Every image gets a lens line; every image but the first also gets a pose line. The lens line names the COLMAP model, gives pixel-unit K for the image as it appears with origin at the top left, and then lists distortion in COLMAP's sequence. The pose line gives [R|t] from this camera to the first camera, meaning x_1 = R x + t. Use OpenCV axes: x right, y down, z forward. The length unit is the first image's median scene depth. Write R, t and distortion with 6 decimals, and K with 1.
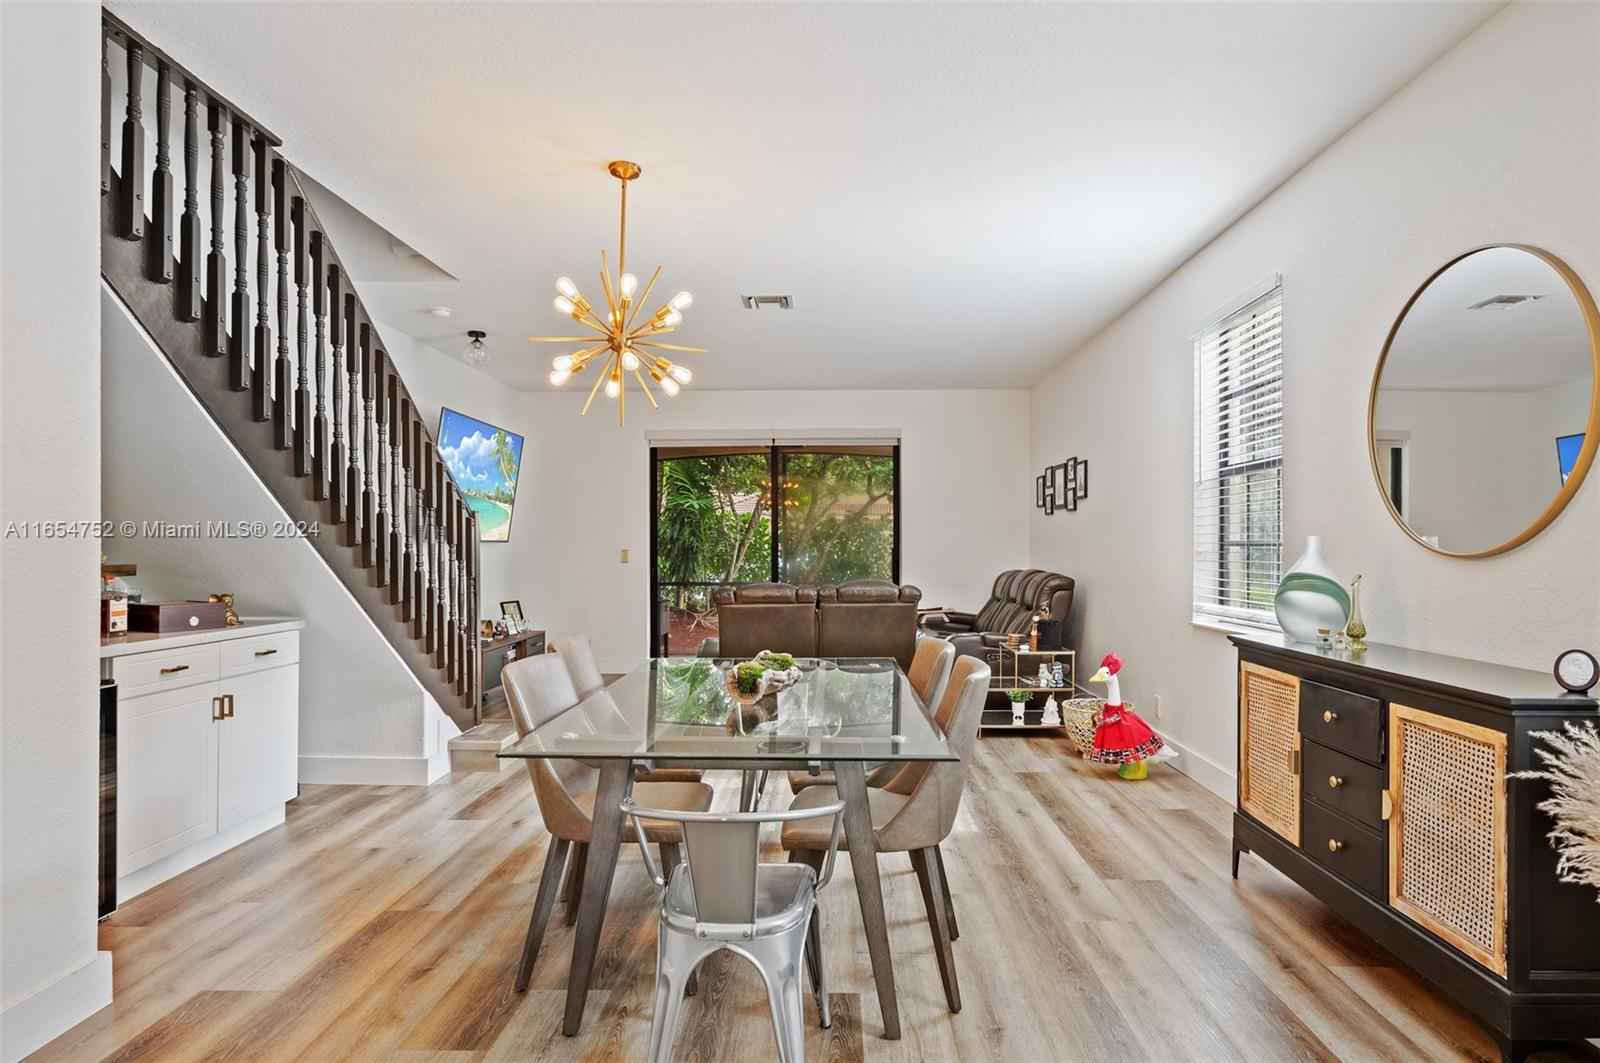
lens RADIAL K [[866.2, 0, 804.9], [0, 866.2, 541.5], [0, 0, 1]] dist [0.002227, -0.000024]
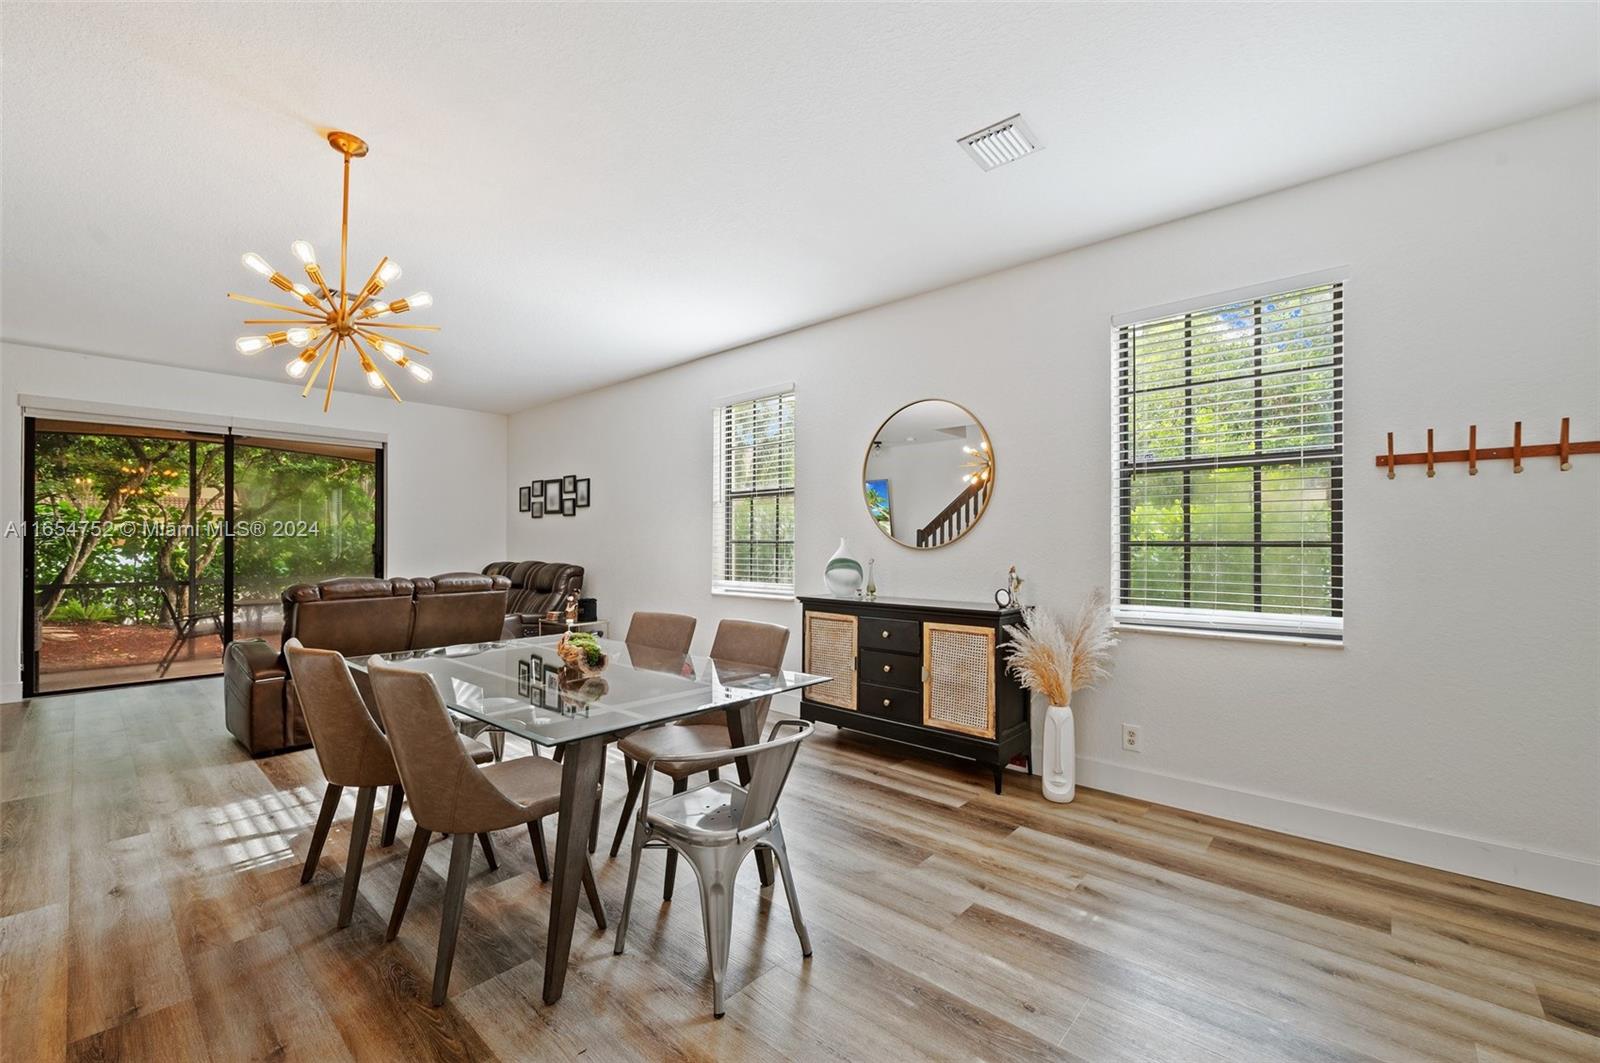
lens RADIAL K [[661.4, 0, 800.0], [0, 661.4, 531.5], [0, 0, 1]] dist [0.017105, -0.008265]
pose [[0.650070, 0.017220, 0.759680, -0.435353], [-0.008199, 0.999844, -0.015649, 0.002246], [-0.759830, 0.003944, 0.650109, 0.147528]]
